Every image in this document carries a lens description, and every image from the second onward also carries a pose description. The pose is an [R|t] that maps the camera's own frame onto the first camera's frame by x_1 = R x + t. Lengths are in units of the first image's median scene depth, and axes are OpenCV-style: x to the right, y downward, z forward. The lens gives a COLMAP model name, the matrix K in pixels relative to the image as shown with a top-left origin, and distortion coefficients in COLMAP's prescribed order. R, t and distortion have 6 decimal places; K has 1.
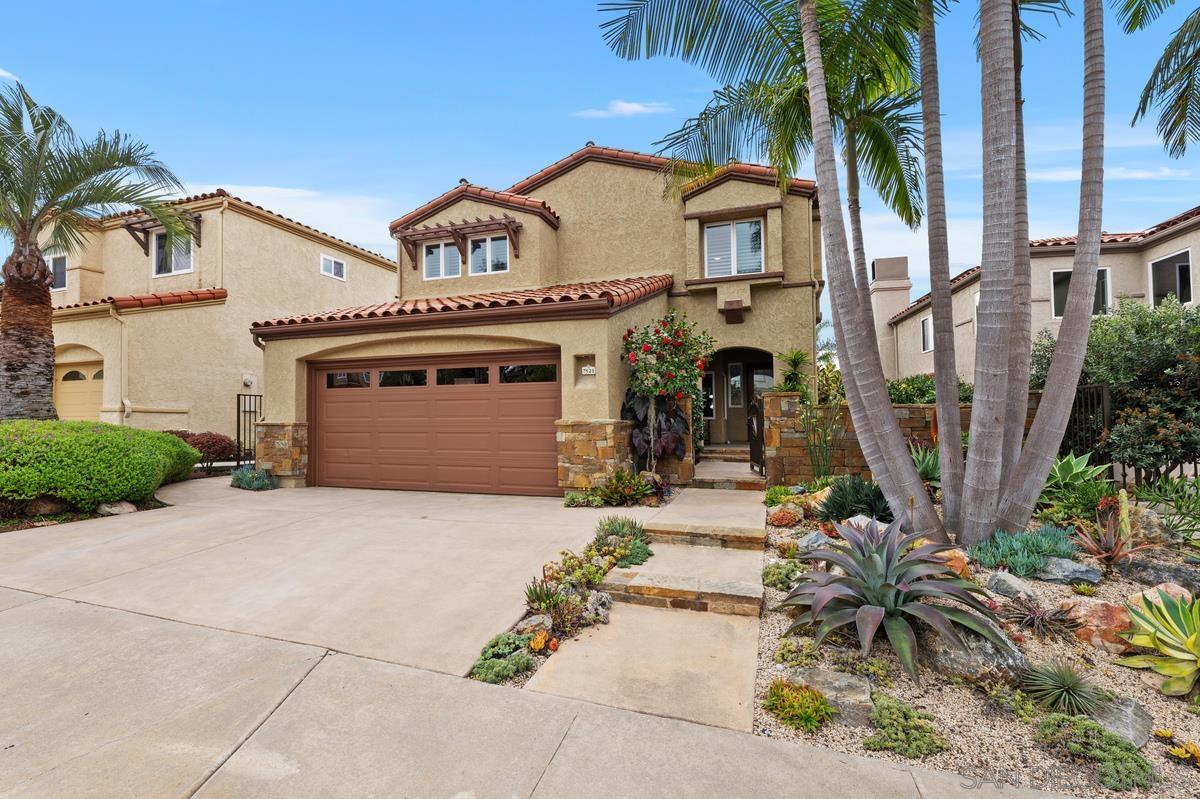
lens RADIAL K [[519.3, 0, 558.5], [0, 519.3, 374.2], [0, 0, 1]] dist [0.000563, -0.000040]
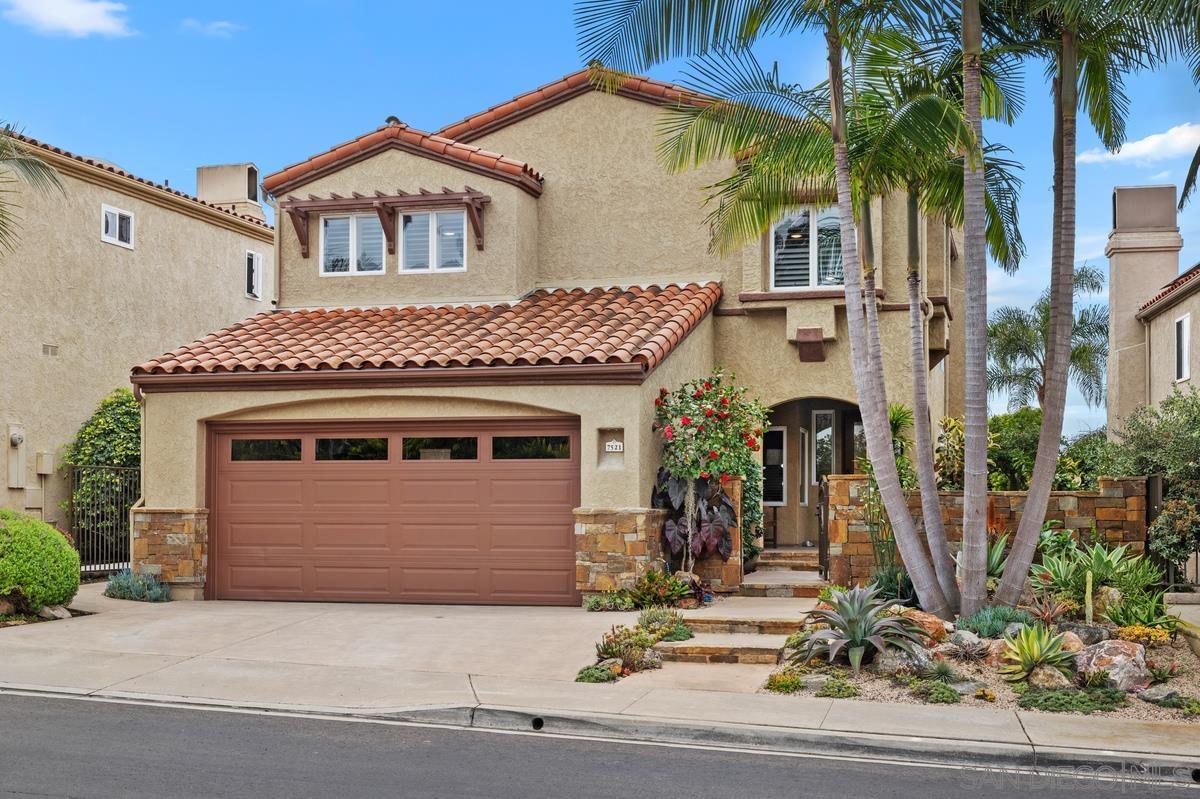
lens RADIAL K [[1602.9, 0, 600.0], [0, 1602.9, 399.5], [0, 0, 1]] dist [-0.029891, -0.033077]
pose [[0.990320, 0.013879, 0.138105, -0.273366], [-0.017502, 0.999533, 0.025054, -0.126410], [-0.137692, -0.027228, 0.990101, -1.289213]]
